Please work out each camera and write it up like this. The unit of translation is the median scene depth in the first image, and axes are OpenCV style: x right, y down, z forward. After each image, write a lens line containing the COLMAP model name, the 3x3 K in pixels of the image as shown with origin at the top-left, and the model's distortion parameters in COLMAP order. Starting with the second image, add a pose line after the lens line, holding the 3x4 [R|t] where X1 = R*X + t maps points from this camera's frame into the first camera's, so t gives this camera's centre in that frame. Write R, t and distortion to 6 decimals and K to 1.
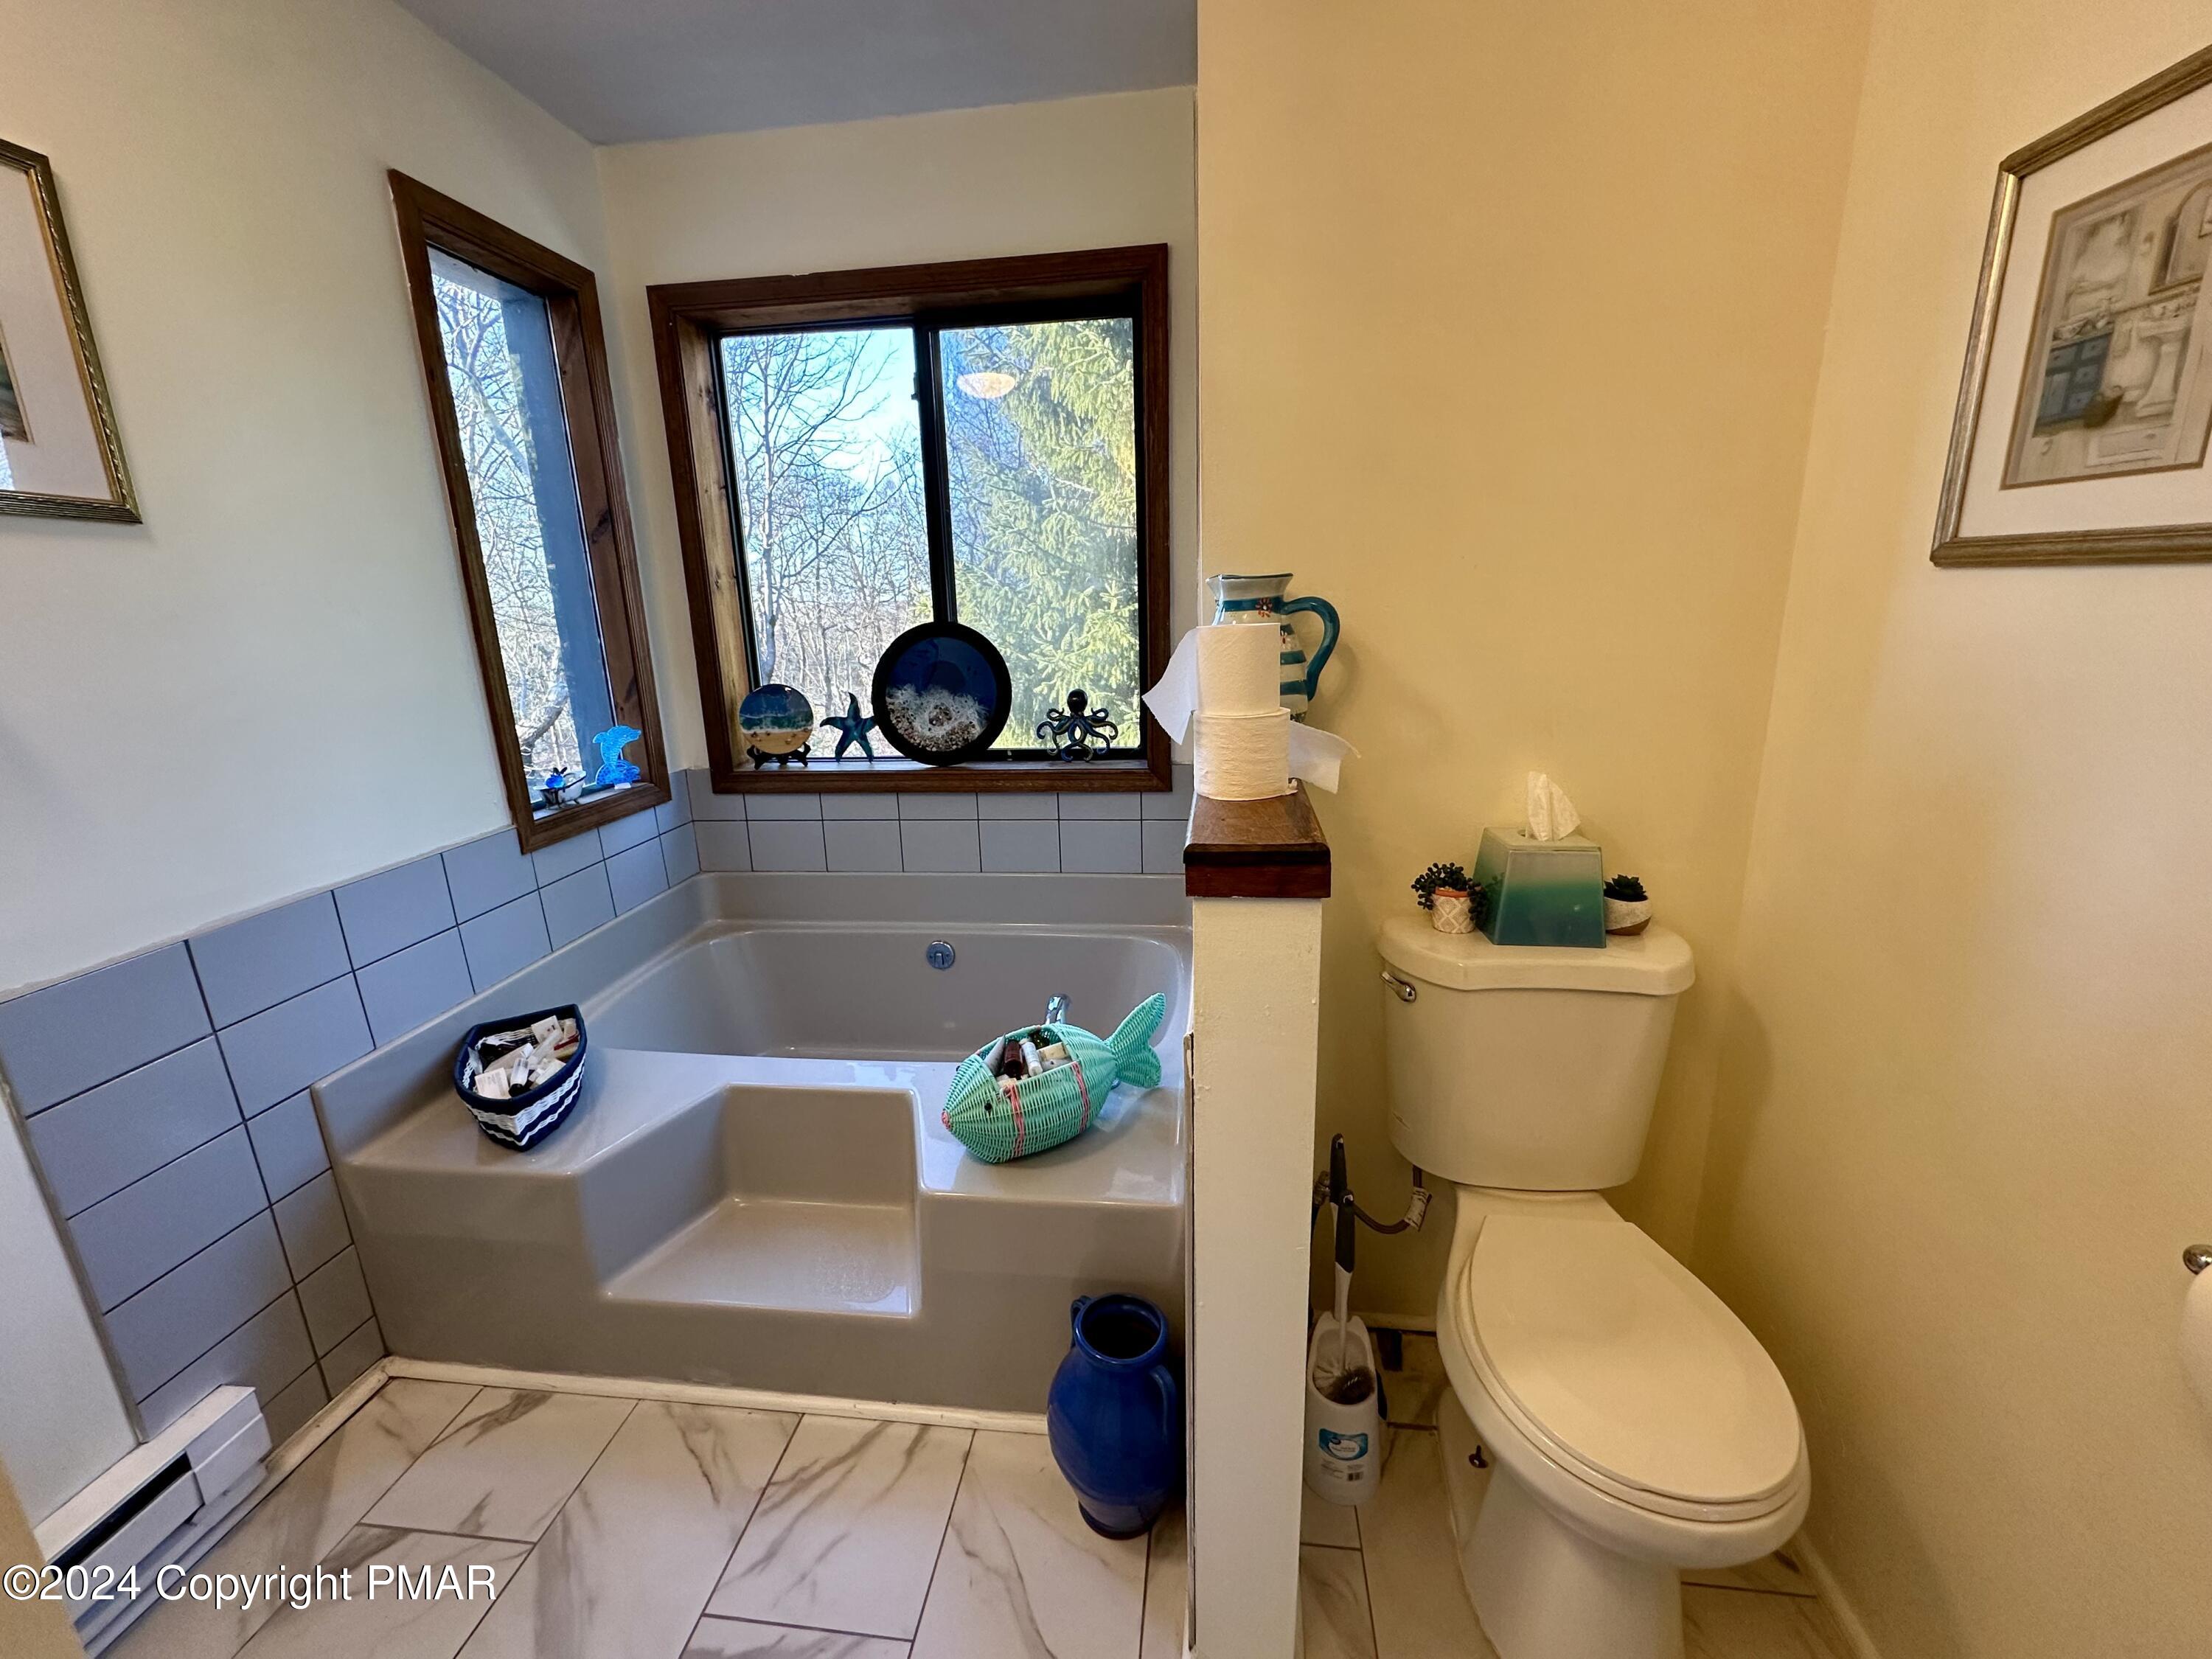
lens RADIAL K [[896.9, 0, 1102.6], [0, 896.9, 828.4], [0, 0, 1]] dist [-0.003867, 0.001008]
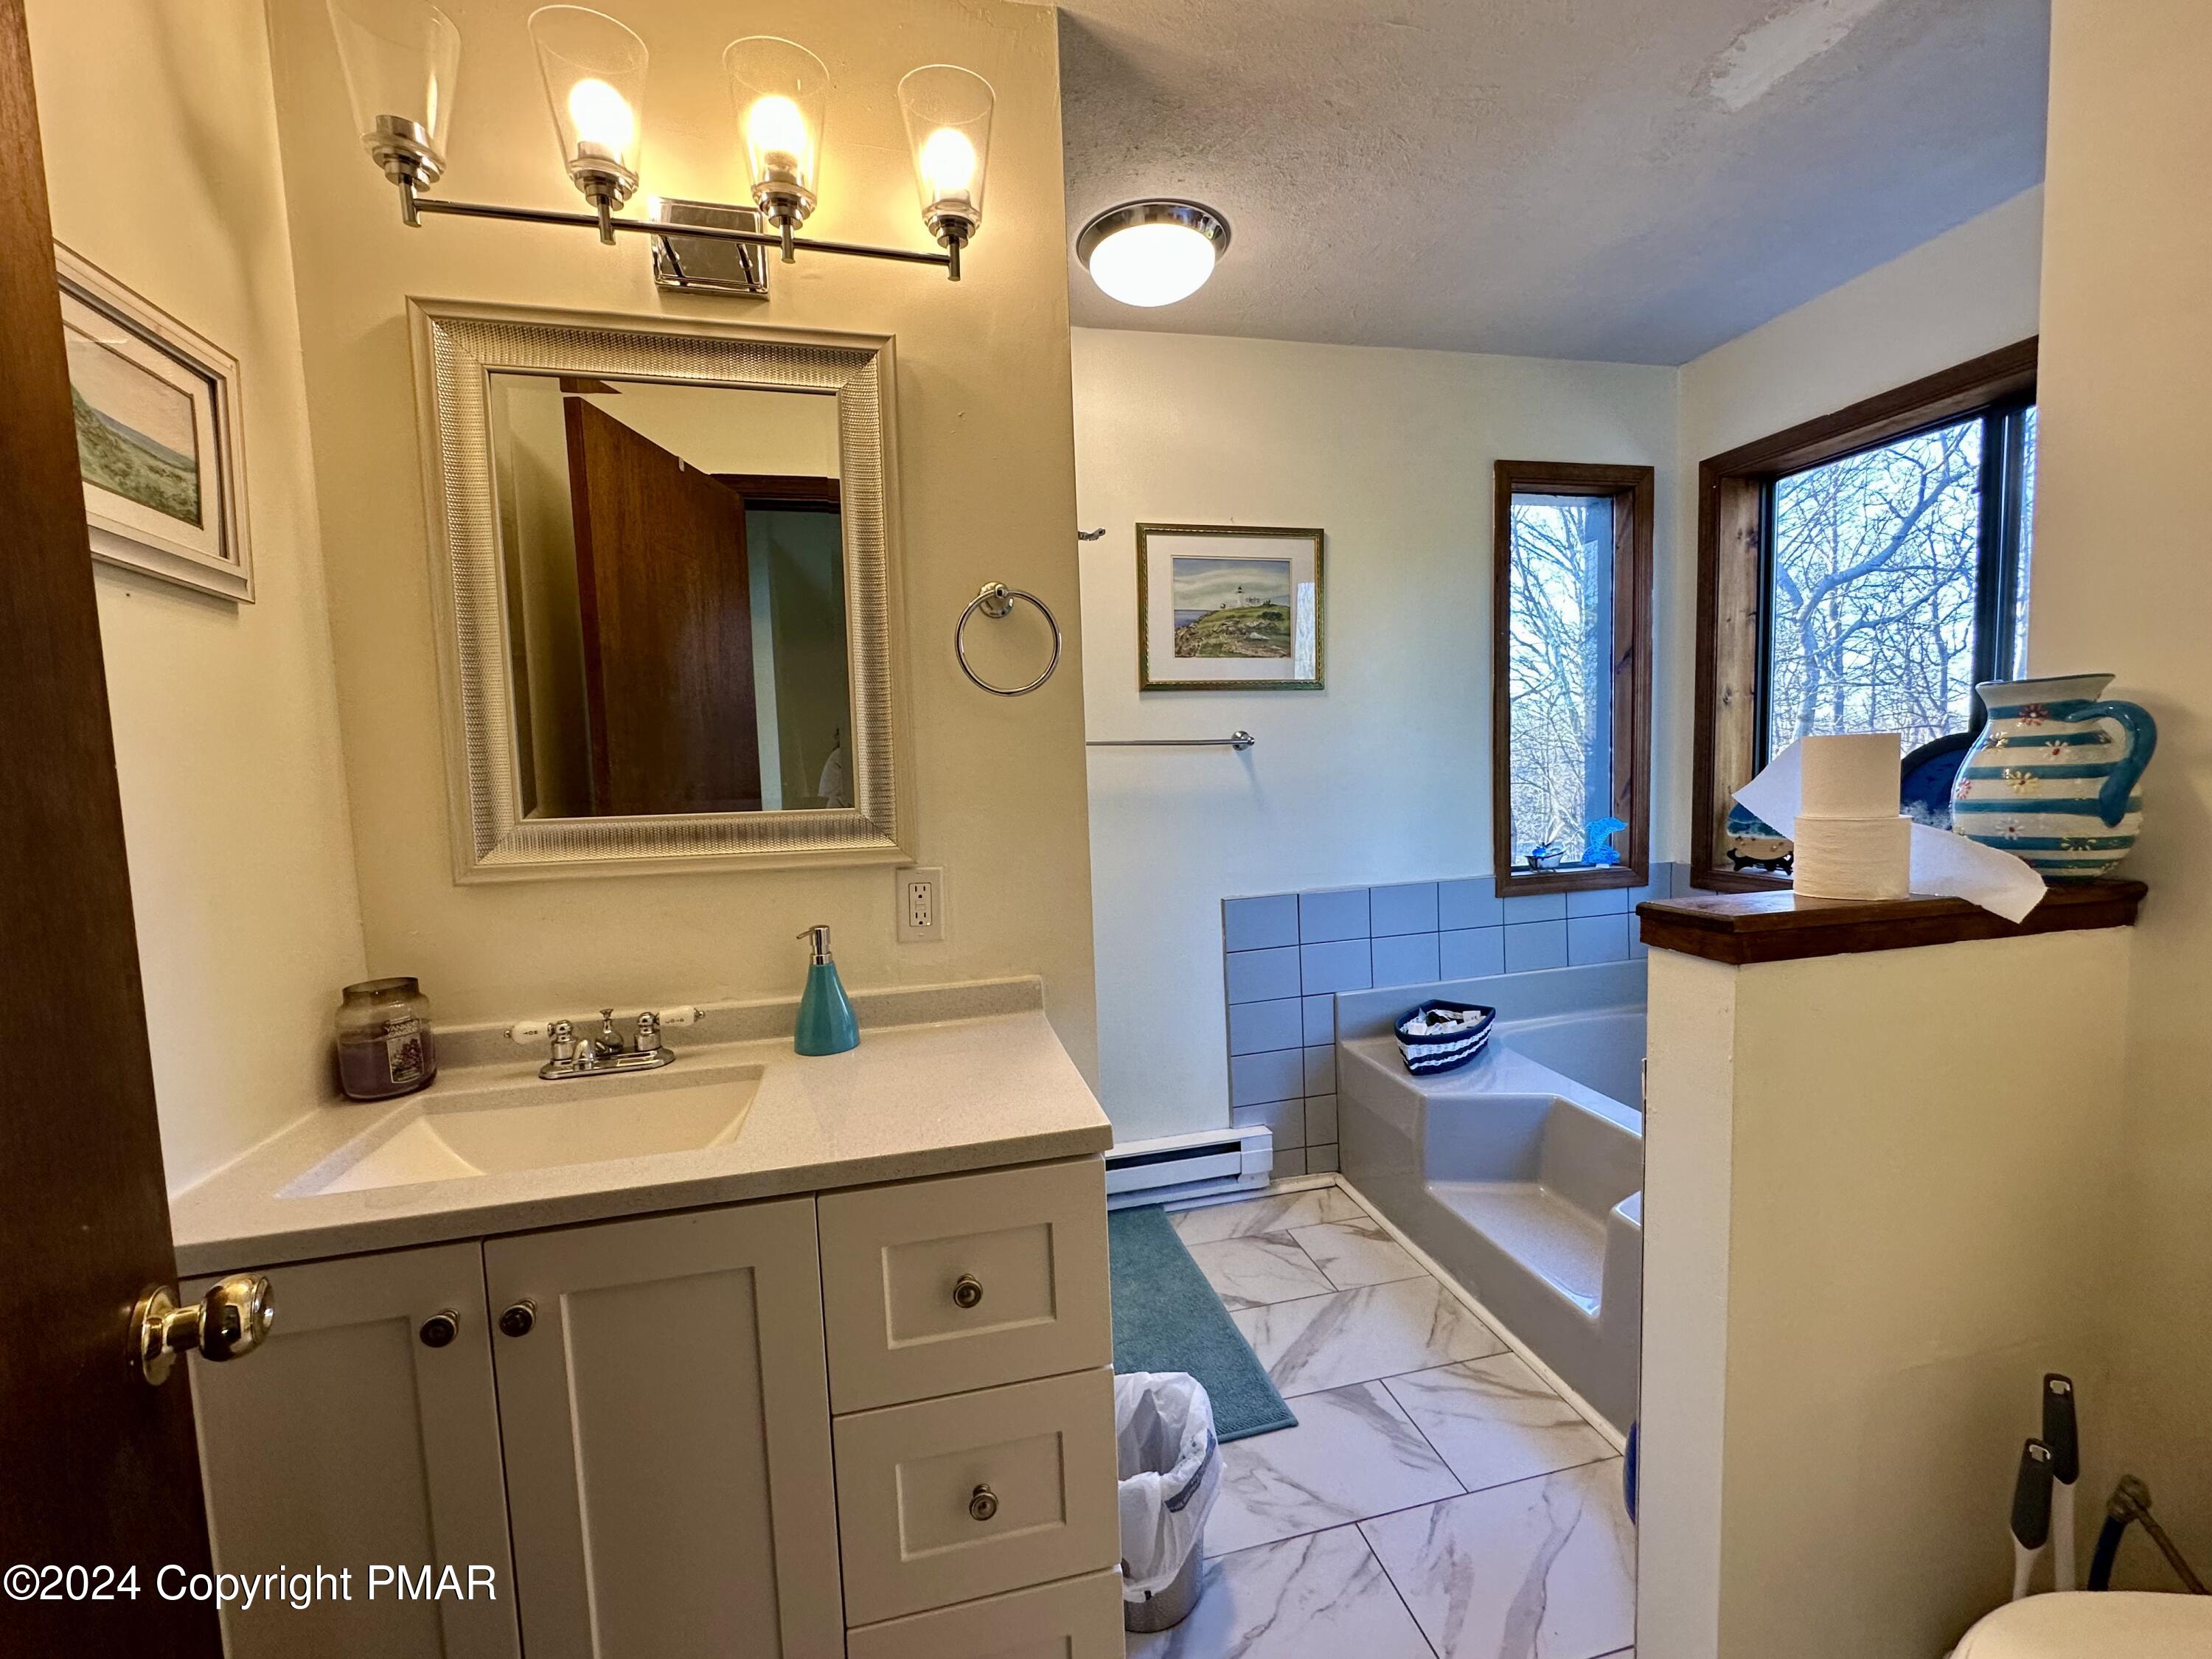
lens RADIAL K [[896.9, 0, 1111.8], [0, 896.9, 827.7], [0, 0, 1]] dist [-0.003867, 0.001008]
pose [[0.352900, 0.089601, -0.931361, 0.476234], [-0.203855, 0.978855, 0.016928, 0.022616], [0.913184, 0.183889, 0.363703, -0.089817]]
